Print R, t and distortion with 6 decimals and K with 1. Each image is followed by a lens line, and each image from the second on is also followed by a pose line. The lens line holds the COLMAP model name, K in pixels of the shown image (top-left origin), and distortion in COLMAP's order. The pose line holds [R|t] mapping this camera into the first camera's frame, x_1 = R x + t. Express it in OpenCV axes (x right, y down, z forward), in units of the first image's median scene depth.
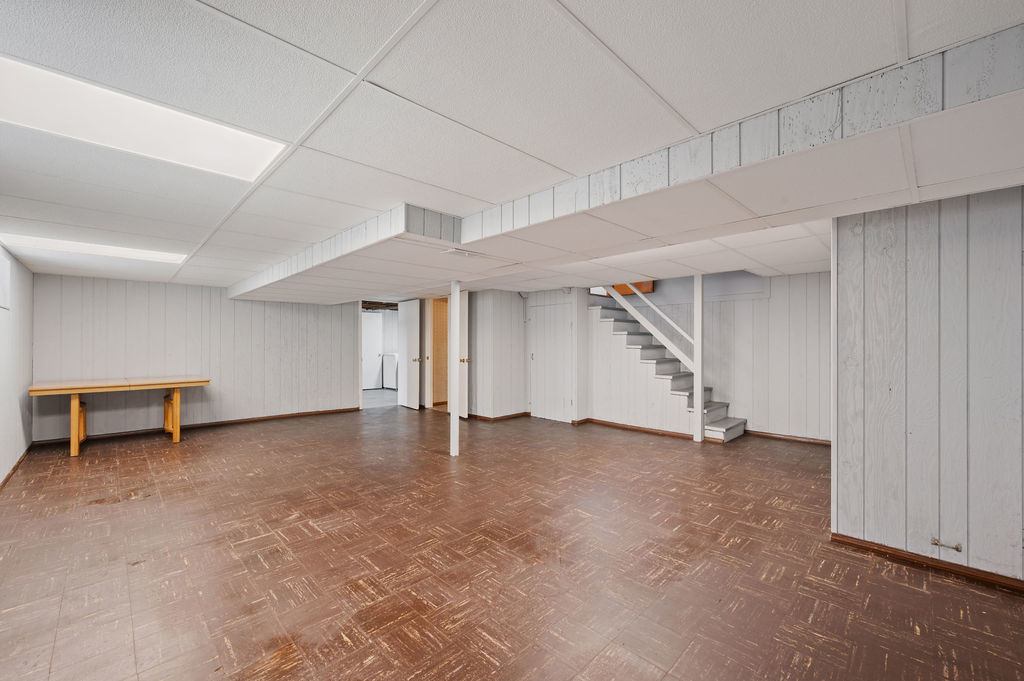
lens RADIAL K [[408.4, 0, 520.1], [0, 408.4, 341.7], [0, 0, 1]] dist [-0.002896, 0.000532]
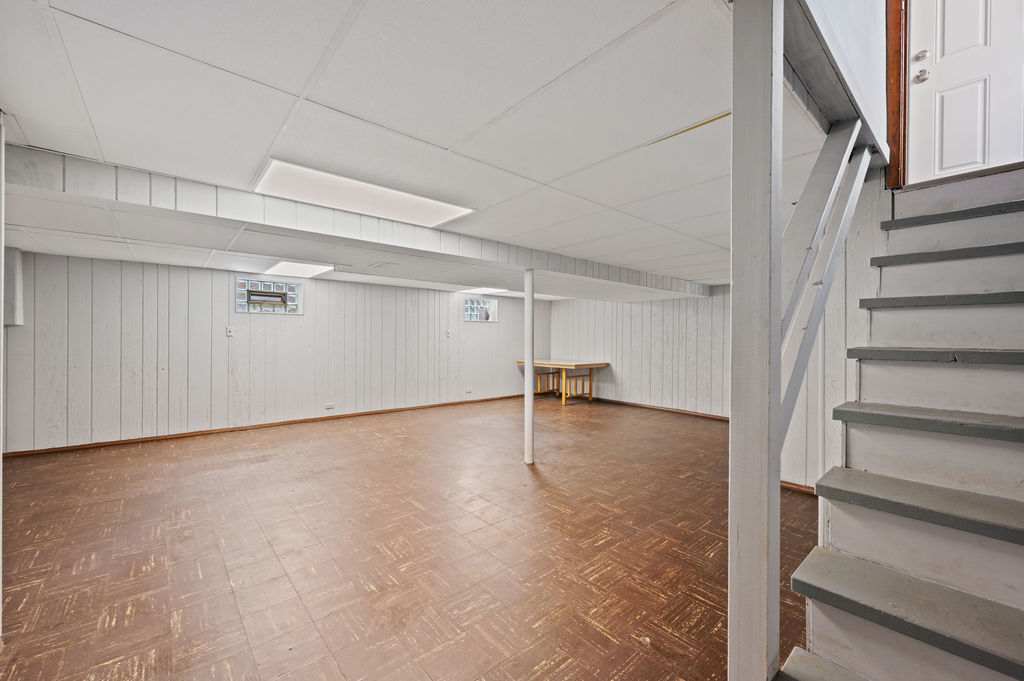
lens RADIAL K [[408.4, 0, 522.0], [0, 408.4, 339.1], [0, 0, 1]] dist [-0.002896, 0.000532]
pose [[-0.067273, 0.002244, -0.997732, 1.155500], [0.001305, 0.999997, 0.002162, -0.001477], [0.997734, -0.001157, -0.067276, 1.597794]]
